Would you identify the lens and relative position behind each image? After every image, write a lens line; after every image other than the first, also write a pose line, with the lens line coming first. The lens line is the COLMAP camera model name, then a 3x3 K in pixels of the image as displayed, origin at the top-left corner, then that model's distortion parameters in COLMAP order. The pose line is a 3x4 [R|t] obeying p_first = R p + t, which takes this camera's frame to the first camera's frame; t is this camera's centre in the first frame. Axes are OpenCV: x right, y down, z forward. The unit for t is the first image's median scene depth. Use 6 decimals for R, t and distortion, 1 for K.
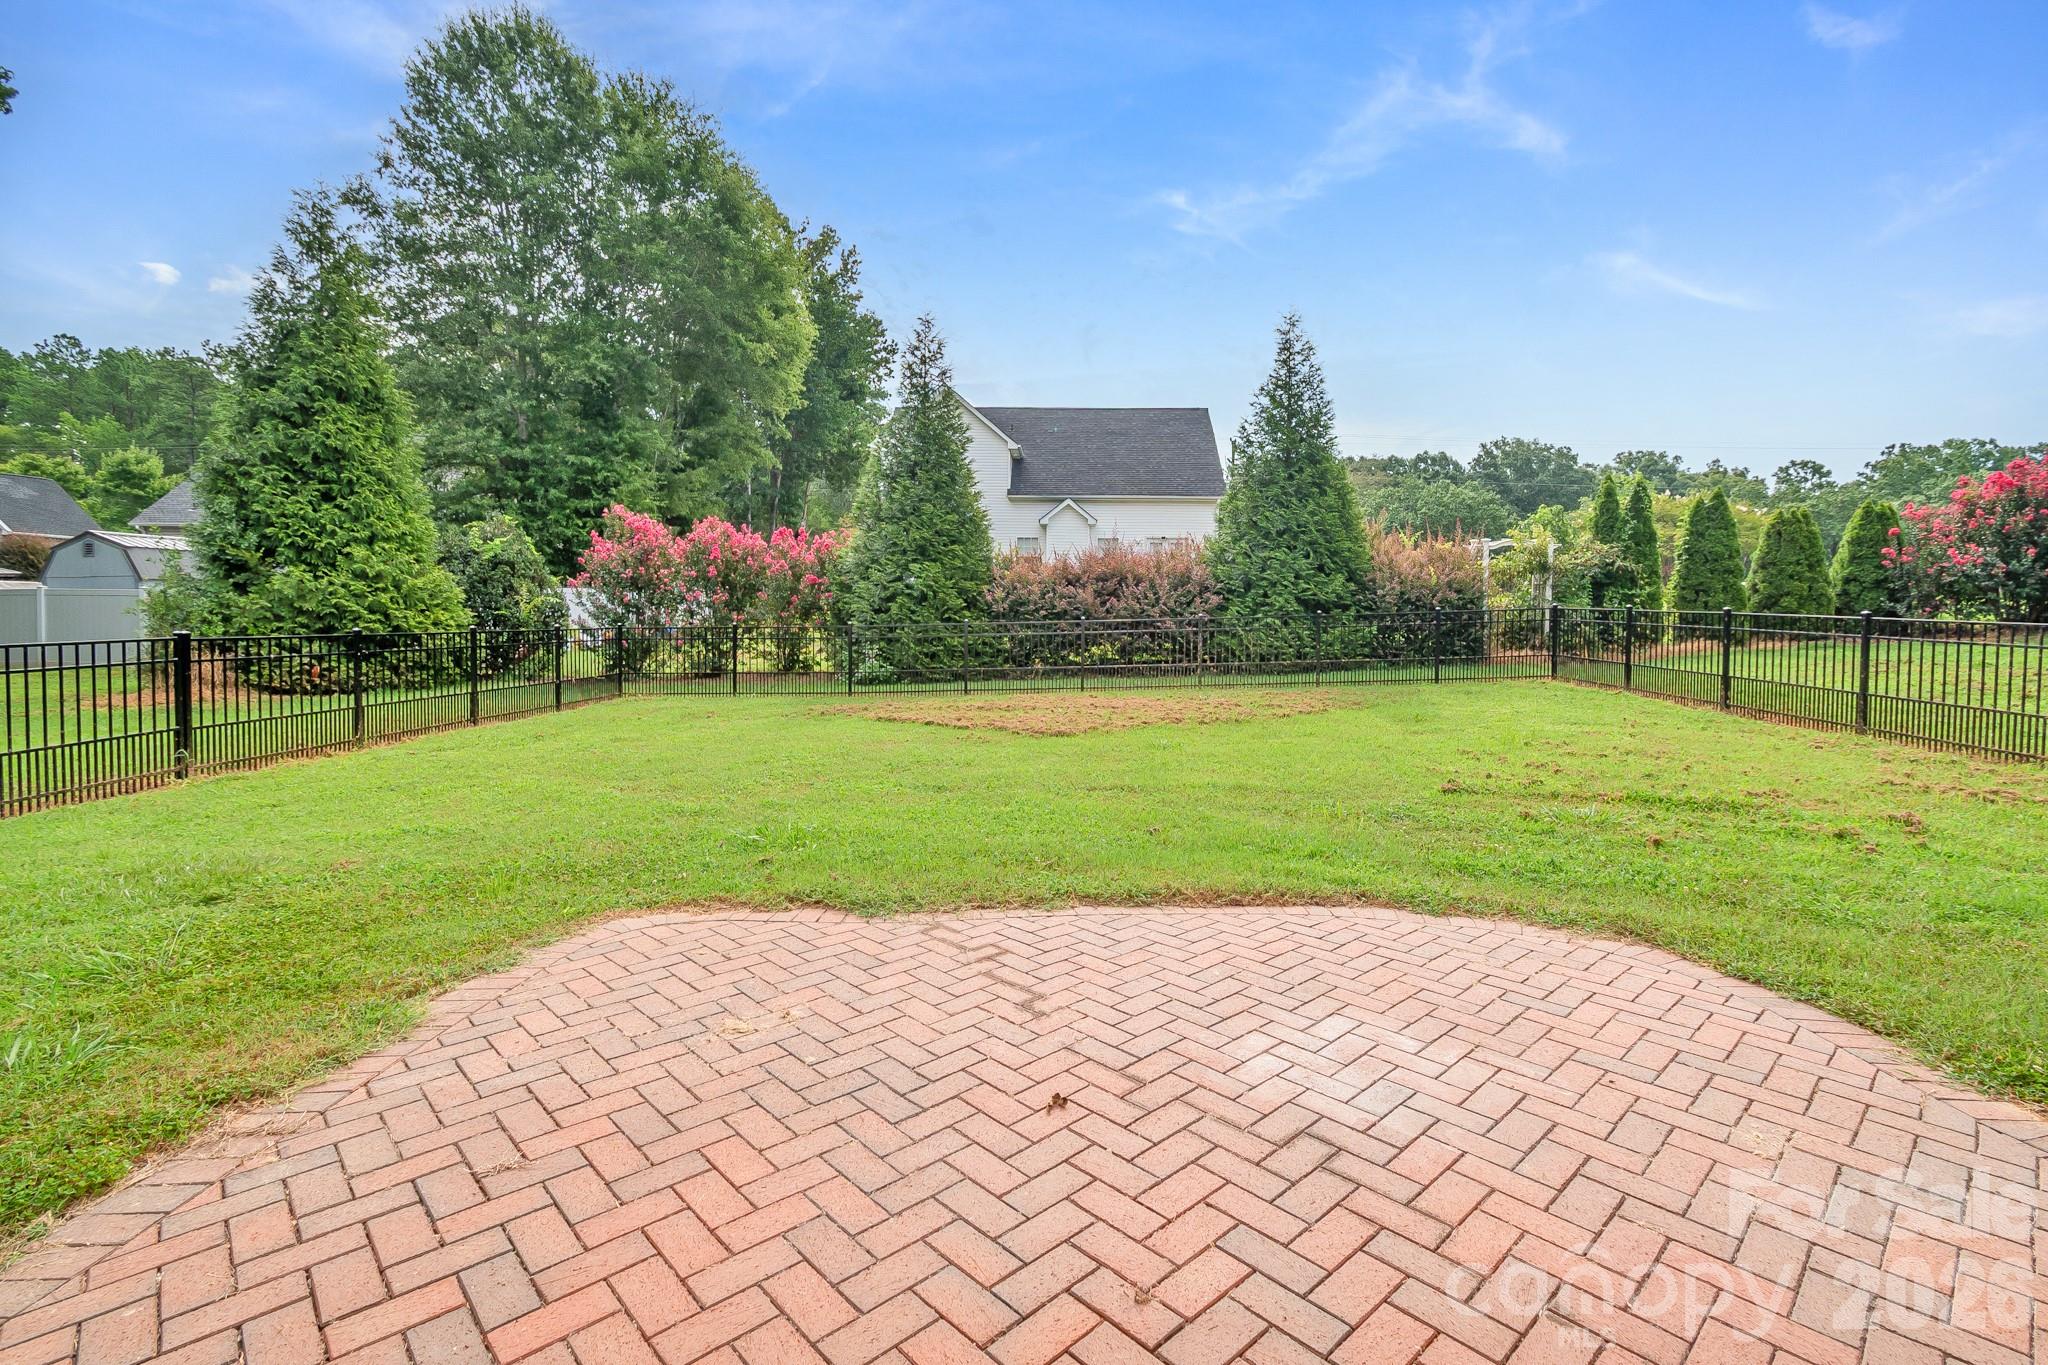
lens RADIAL K [[922.5, 0, 1021.7], [0, 922.5, 611.8], [0, 0, 1]] dist [-0.001449, -0.000587]
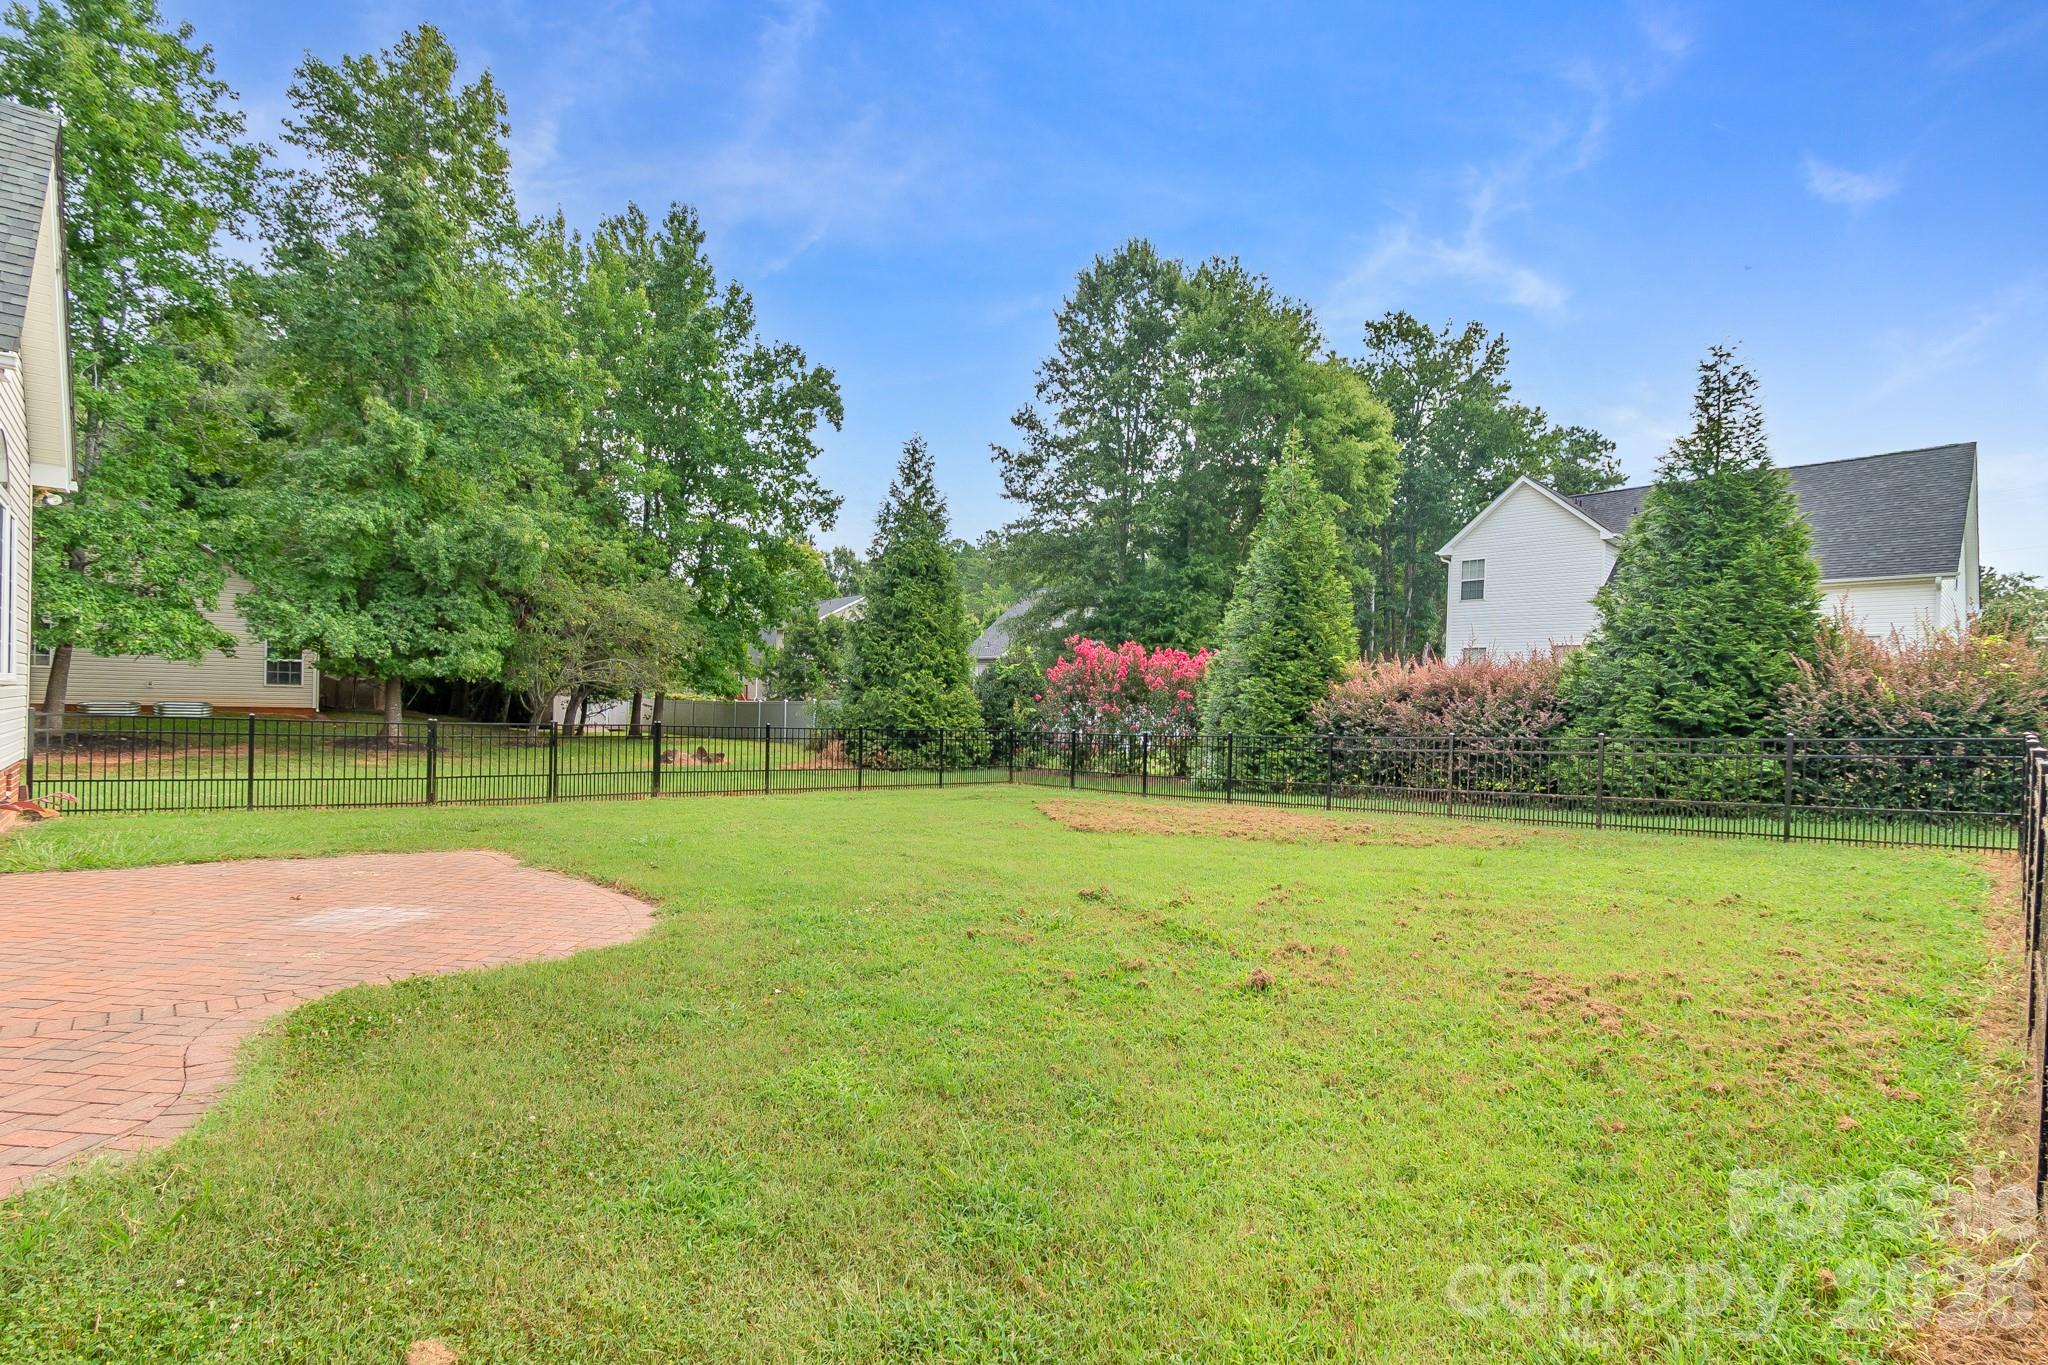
lens RADIAL K [[920.4, 0, 1030.2], [0, 920.4, 682.3], [0, 0, 1]] dist [0.003167, -0.000631]
pose [[0.707844, -0.011150, -0.706281, 0.447662], [-0.022313, 0.999023, -0.038134, -0.003062], [0.706017, 0.042752, 0.706904, 0.081533]]
